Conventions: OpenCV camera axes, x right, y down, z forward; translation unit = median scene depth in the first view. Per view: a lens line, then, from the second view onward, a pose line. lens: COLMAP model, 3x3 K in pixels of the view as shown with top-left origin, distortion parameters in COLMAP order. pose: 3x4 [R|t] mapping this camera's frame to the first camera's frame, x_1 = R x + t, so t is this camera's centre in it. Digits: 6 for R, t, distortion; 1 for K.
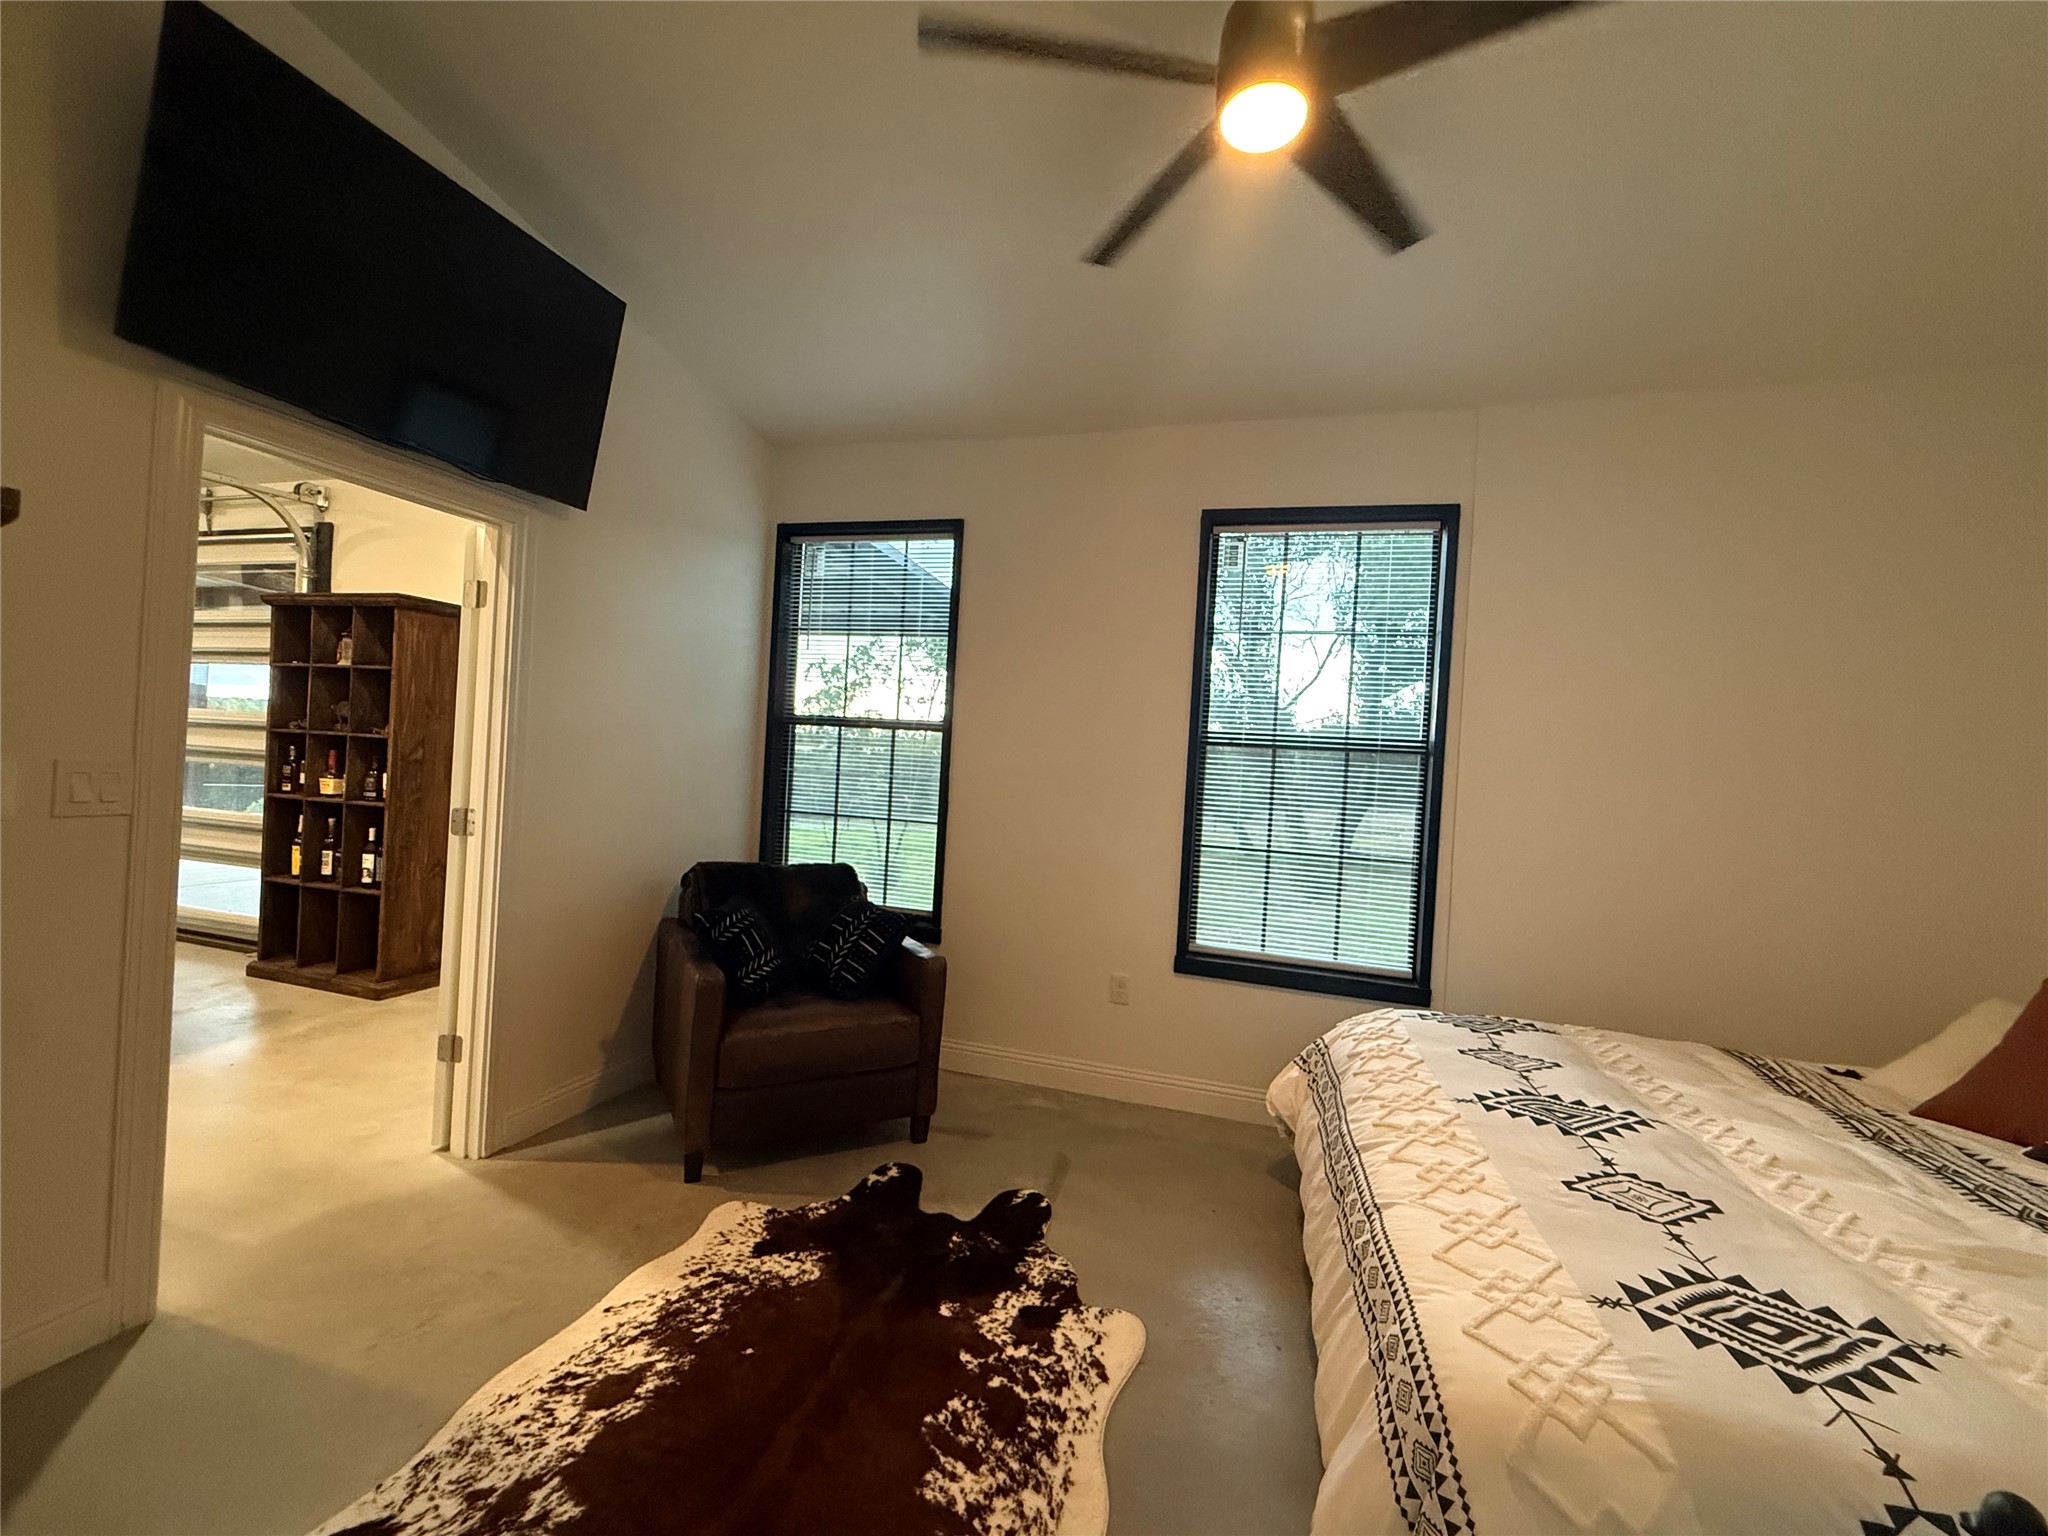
lens RADIAL K [[853.1, 0, 1024.0], [0, 853.1, 768.0], [0, 0, 1]] dist [-0.000180, 0.000384]
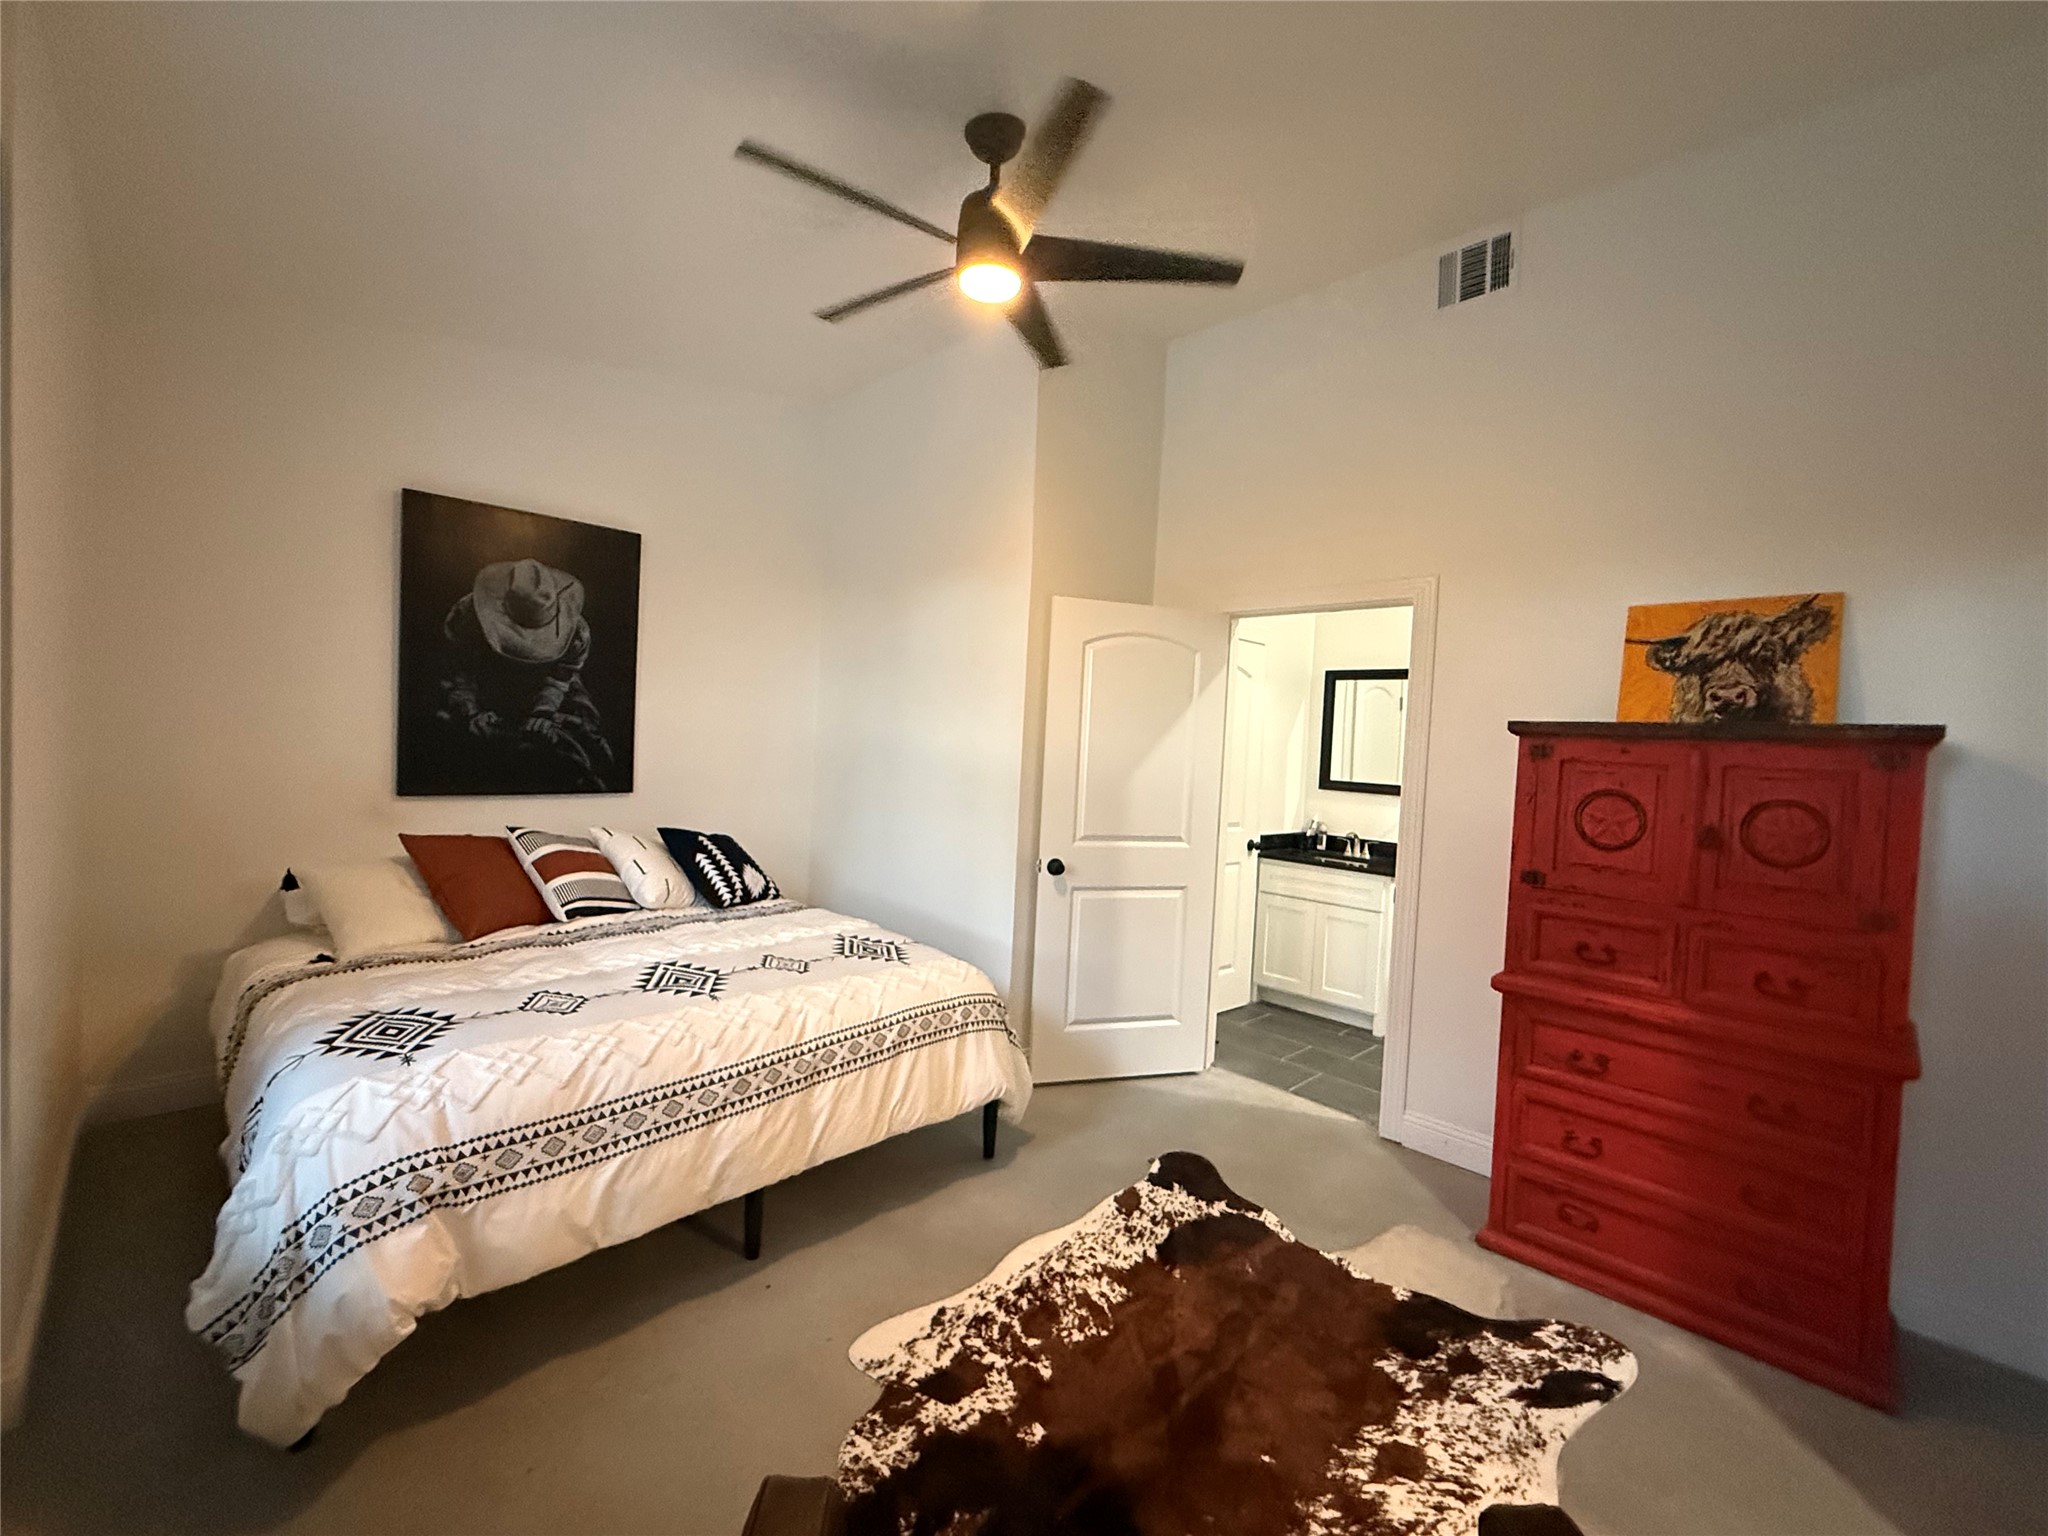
lens RADIAL K [[853.1, 0, 1024.0], [0, 853.1, 768.0], [0, 0, 1]] dist [-0.000180, 0.000384]
pose [[-0.875225, -0.115299, 0.469773, -0.407095], [-0.095675, 0.993253, 0.065530, -0.066059], [-0.474159, 0.012408, -0.880352, 1.771836]]
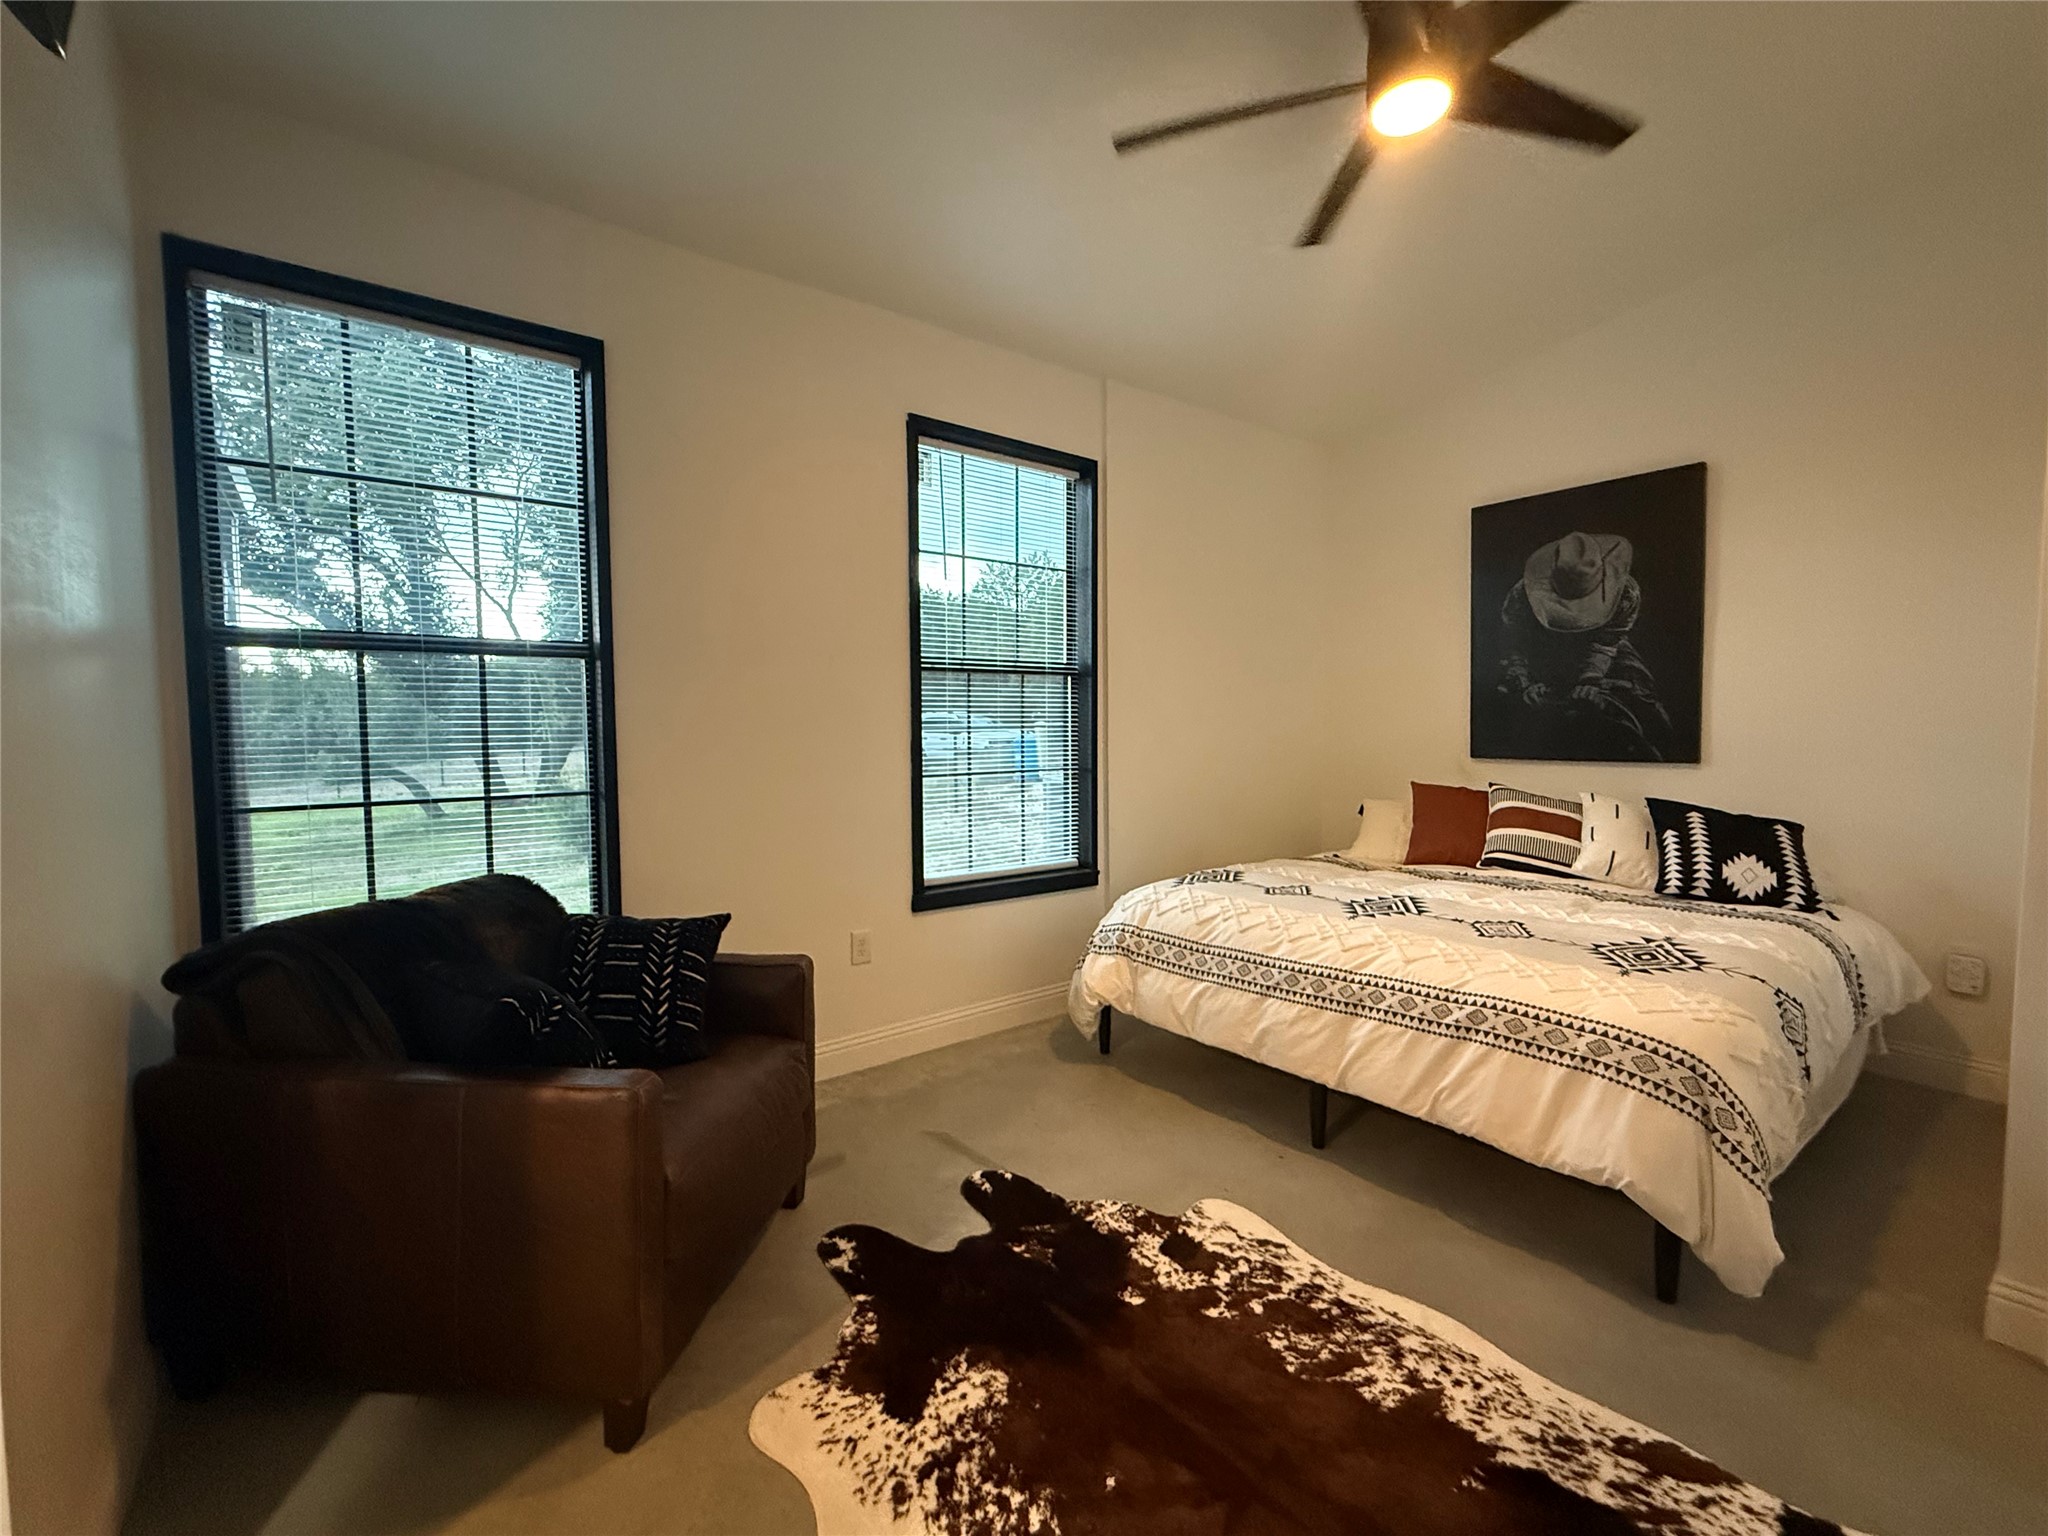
lens RADIAL K [[853.1, 0, 1024.0], [0, 853.1, 768.0], [0, 0, 1]] dist [-0.000180, 0.000384]
pose [[0.576650, -0.105346, 0.810171, -0.842483], [0.044106, 0.994220, 0.097885, -0.011197], [-0.815800, -0.020712, 0.577963, 0.601151]]
